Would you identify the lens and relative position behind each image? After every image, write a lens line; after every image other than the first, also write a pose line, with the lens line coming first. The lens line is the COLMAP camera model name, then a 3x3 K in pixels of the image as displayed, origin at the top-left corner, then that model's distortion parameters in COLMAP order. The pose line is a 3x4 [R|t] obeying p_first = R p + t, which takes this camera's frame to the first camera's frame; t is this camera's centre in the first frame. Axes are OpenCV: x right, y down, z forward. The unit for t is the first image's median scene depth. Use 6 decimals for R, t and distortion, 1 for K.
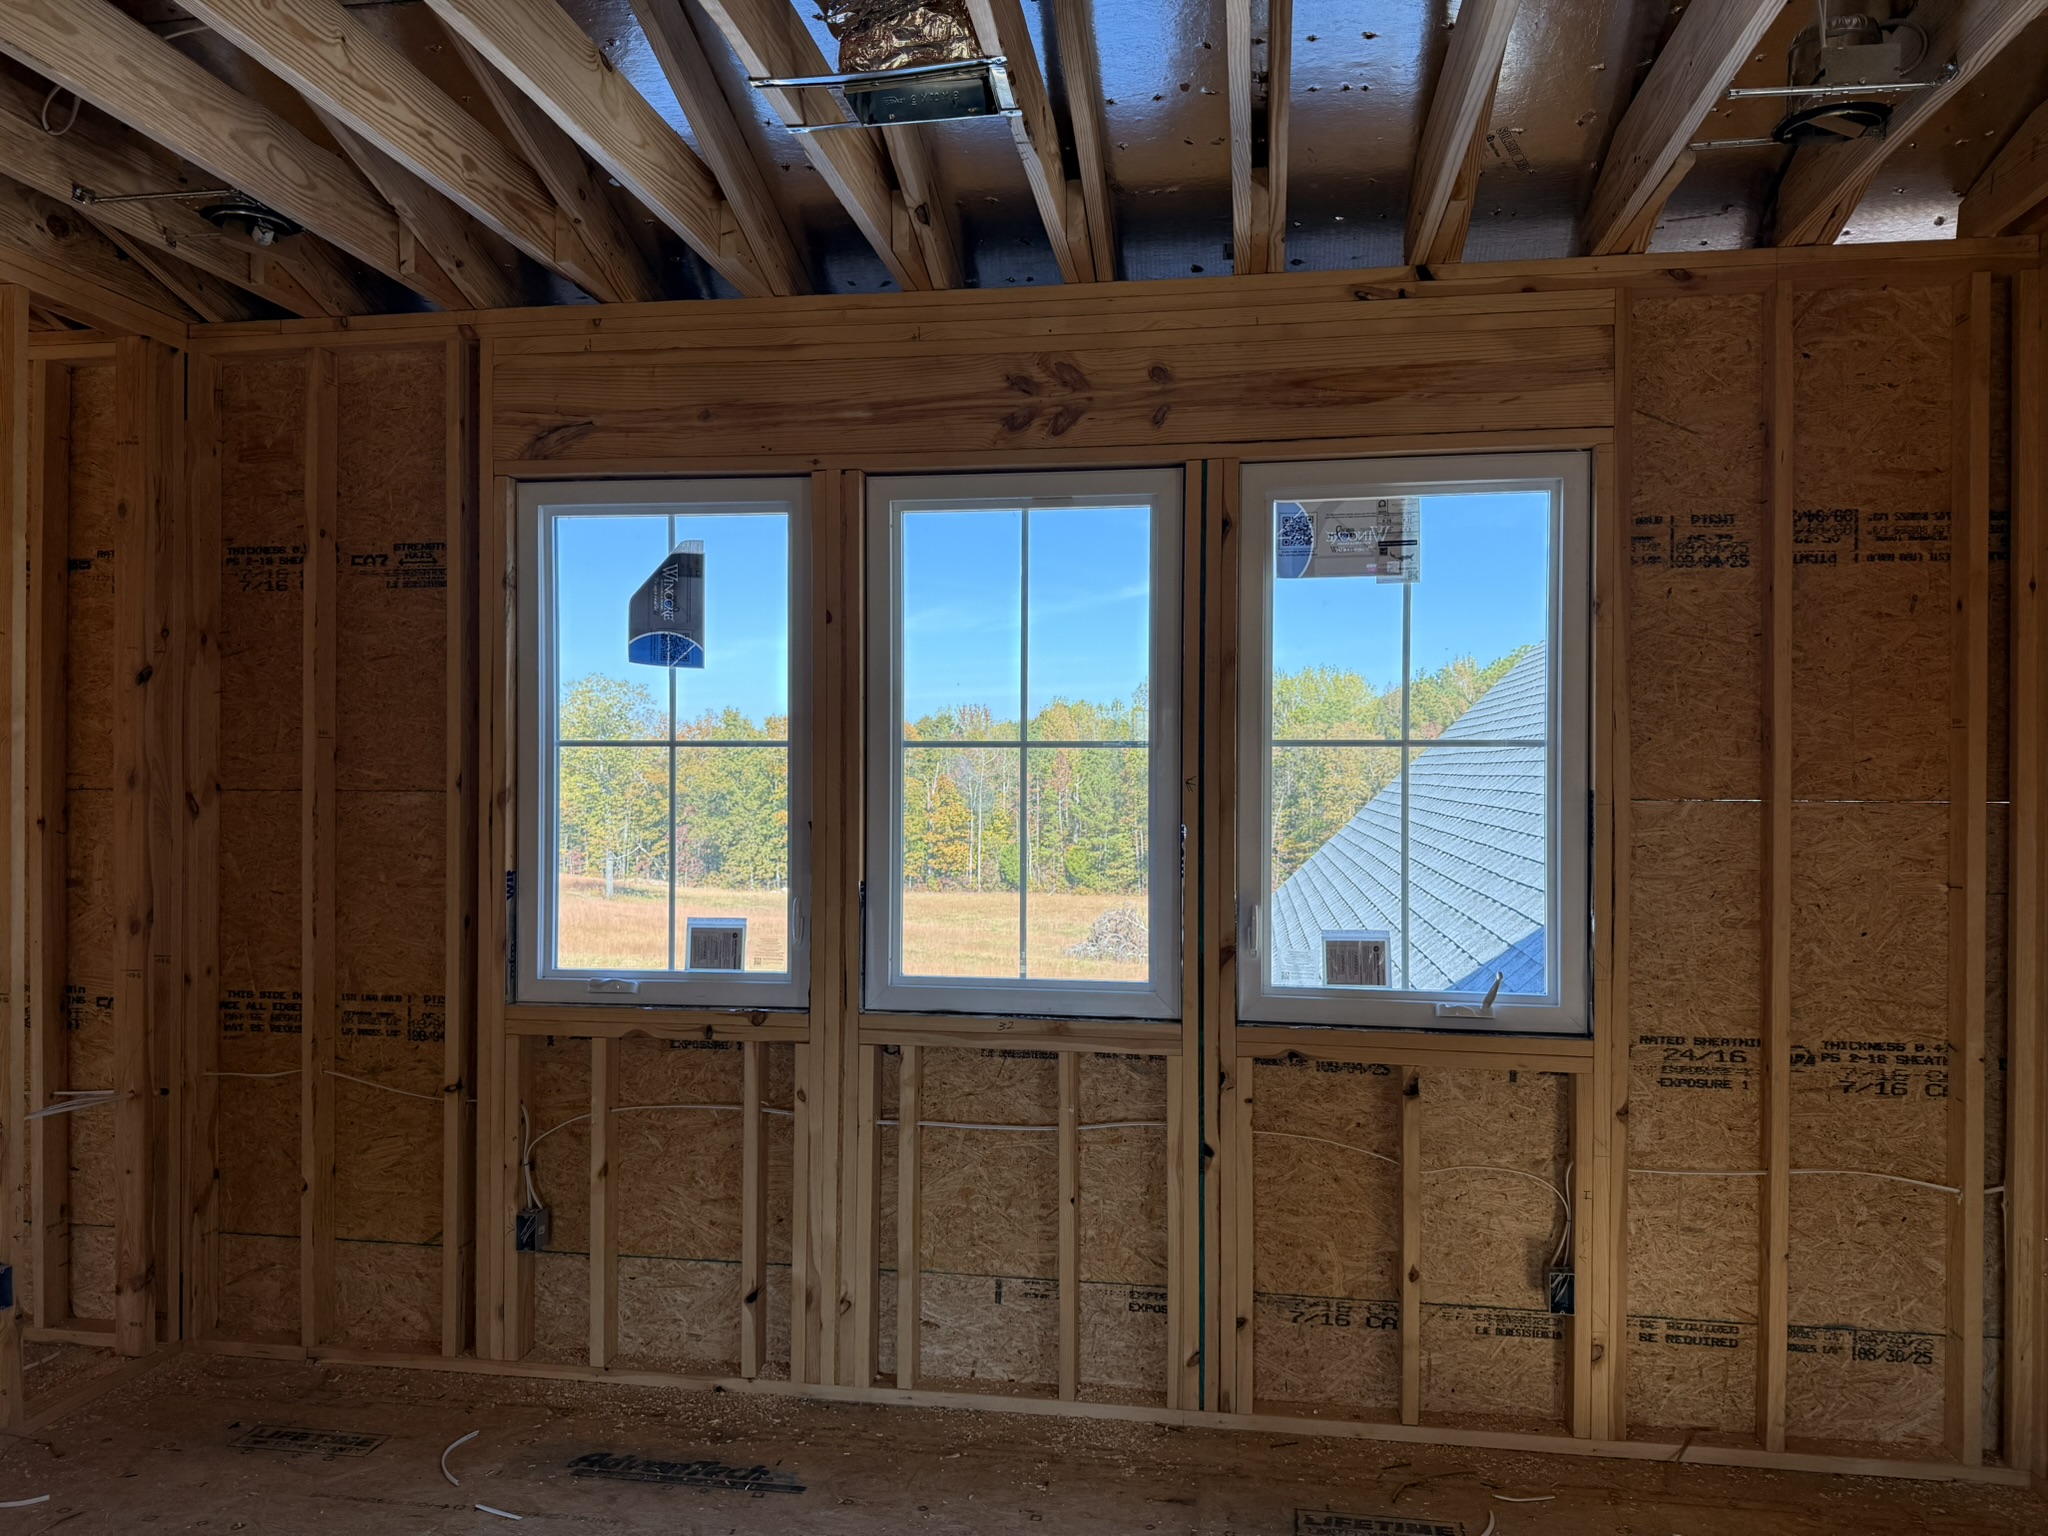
lens RADIAL K [[1439.3, 0, 1049.8], [0, 1439.3, 765.5], [0, 0, 1]] dist [0.049903, -0.042947]
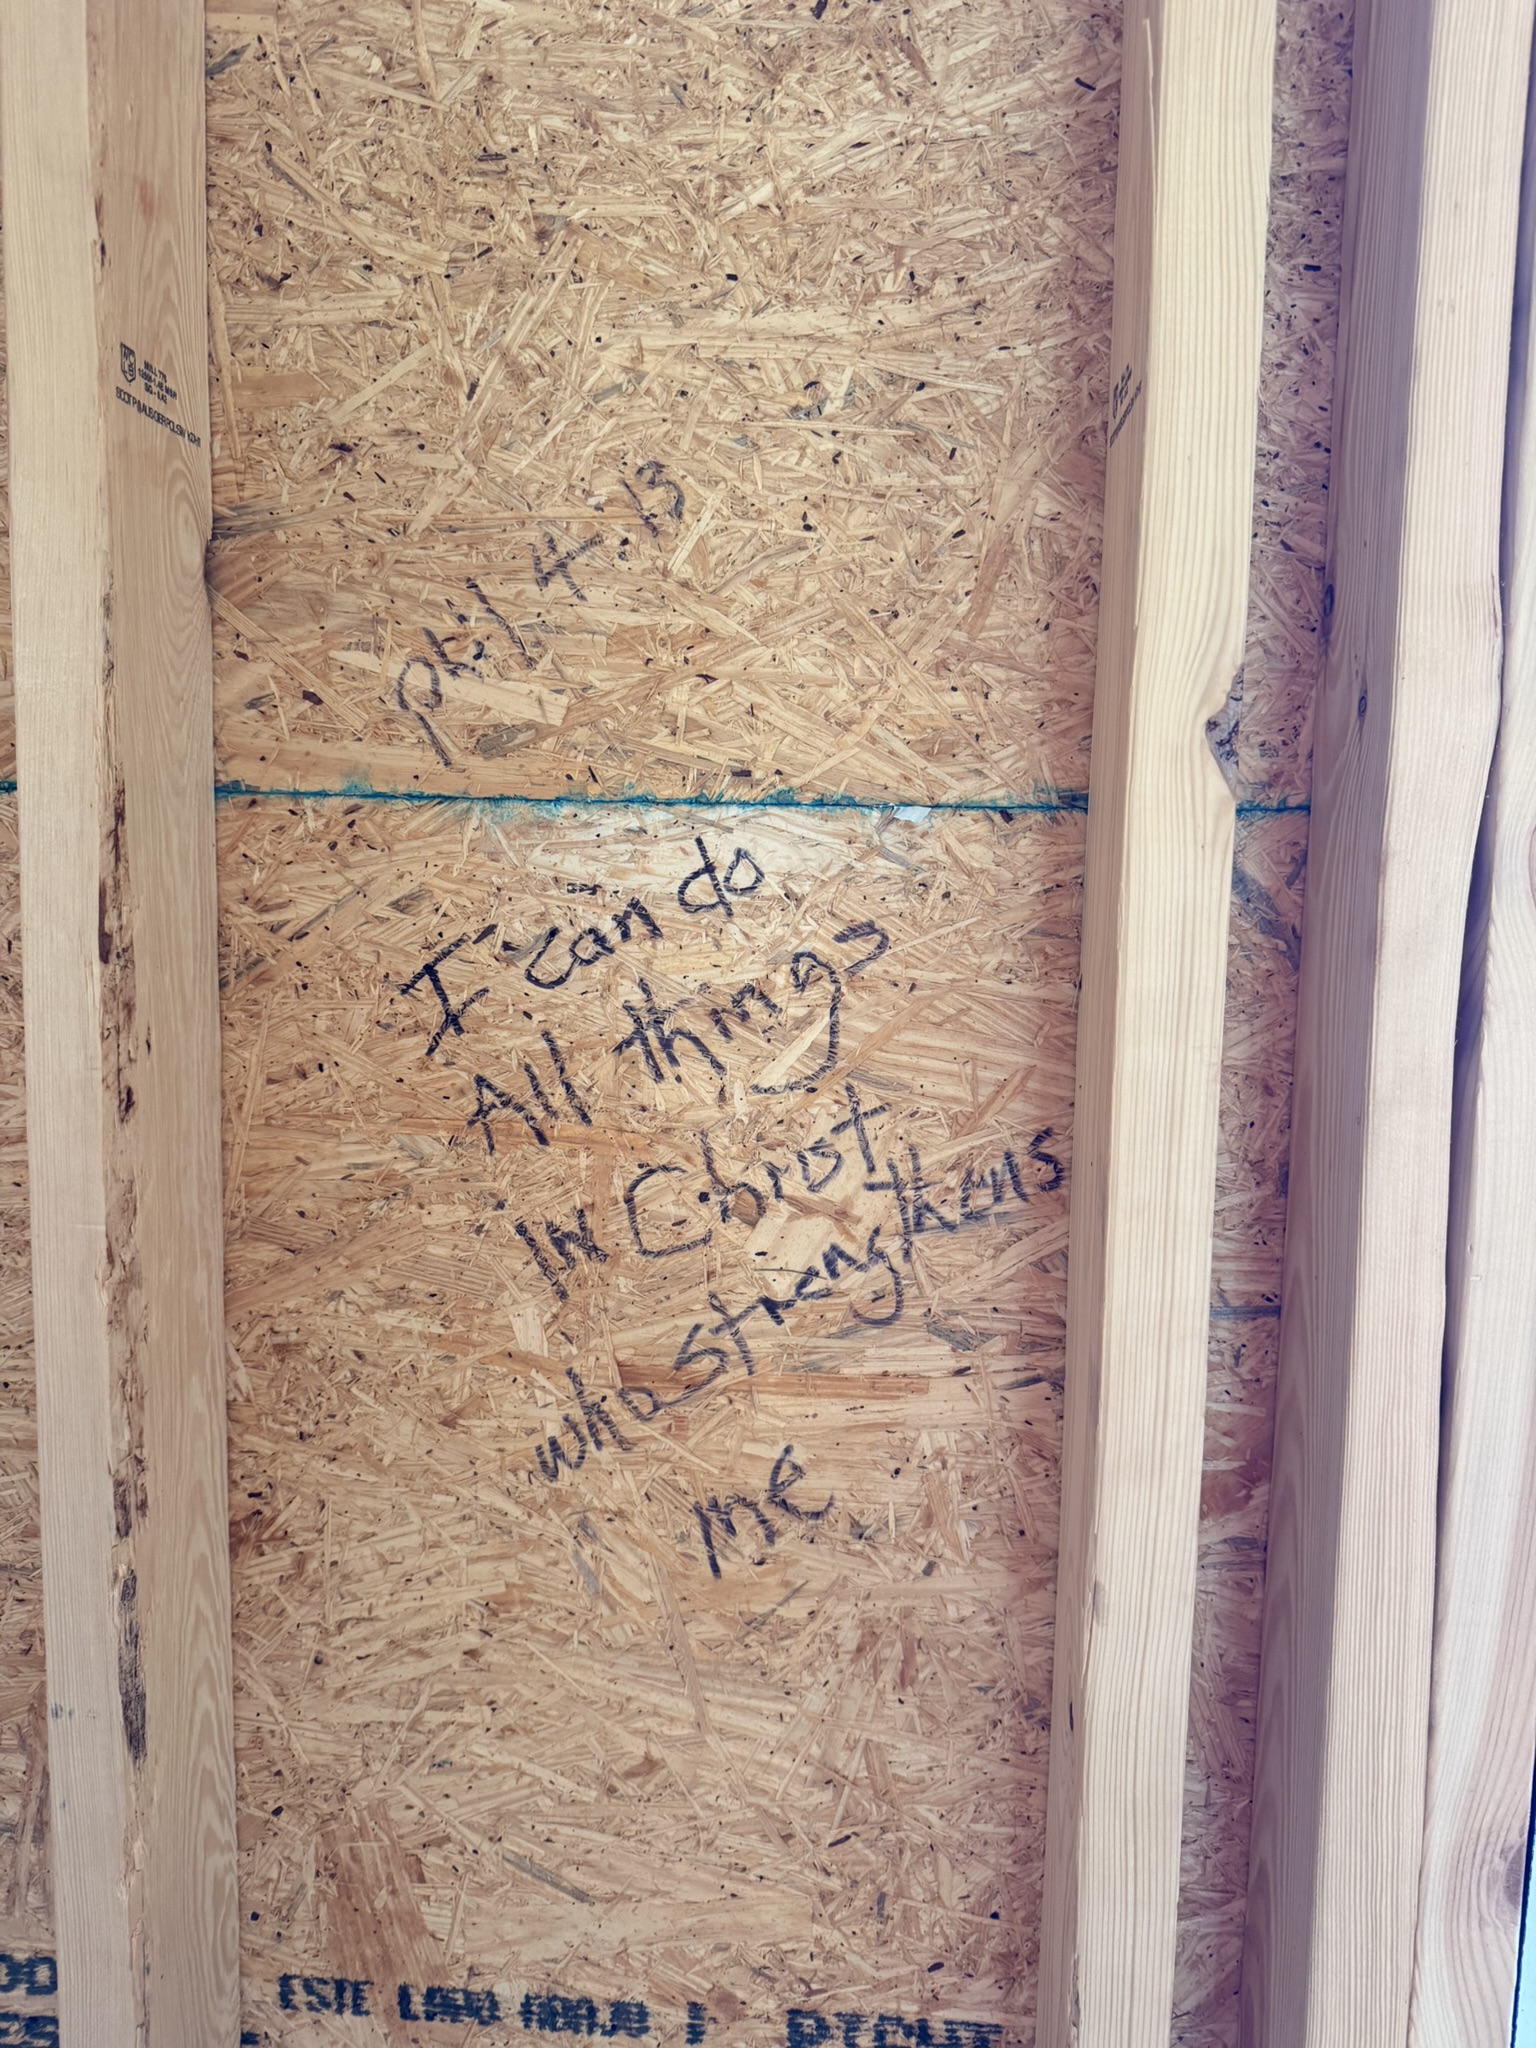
lens RADIAL K [[1439.3, 0, 779.8], [0, 1439.3, 1009.0], [0, 0, 1]] dist [0.049903, -0.042947]
pose [[0.994207, 0.005888, 0.107323, -0.484978], [-0.016496, 0.995028, 0.098225, 0.026176], [-0.106211, -0.099426, 0.989360, 0.904935]]
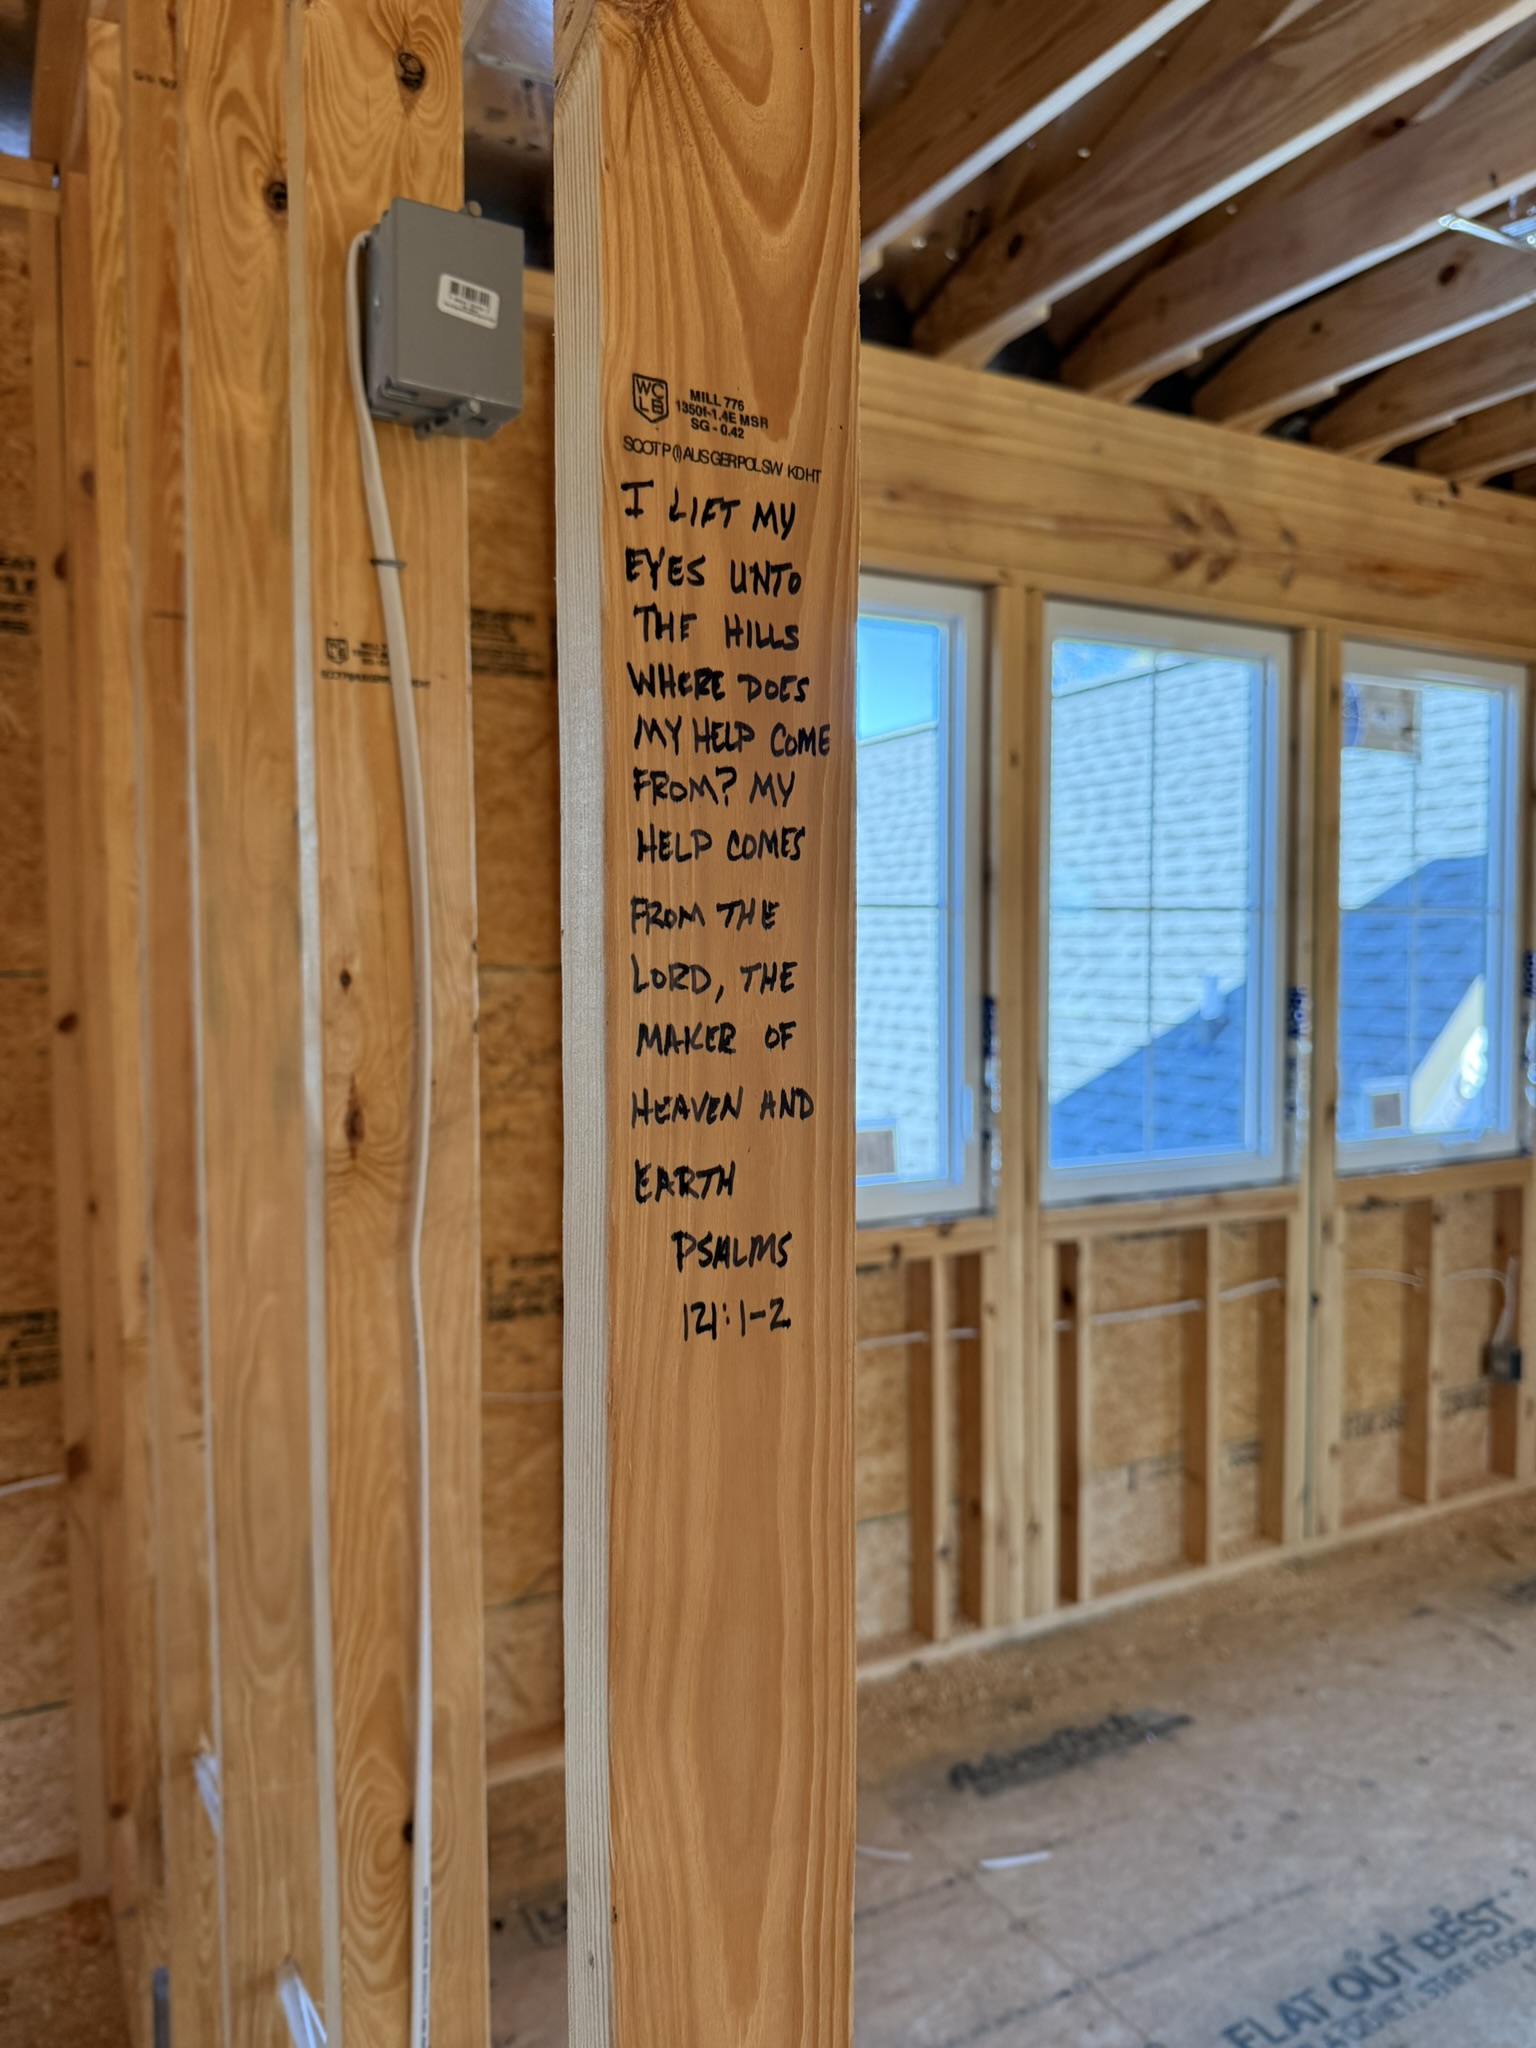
lens RADIAL K [[1439.3, 0, 761.0], [0, 1439.3, 1041.9], [0, 0, 1]] dist [0.049903, -0.042947]
pose [[0.800567, -0.044035, 0.597623, -0.805517], [0.010502, 0.998174, 0.059481, 0.013272], [-0.599151, -0.041342, 0.799568, 0.394050]]
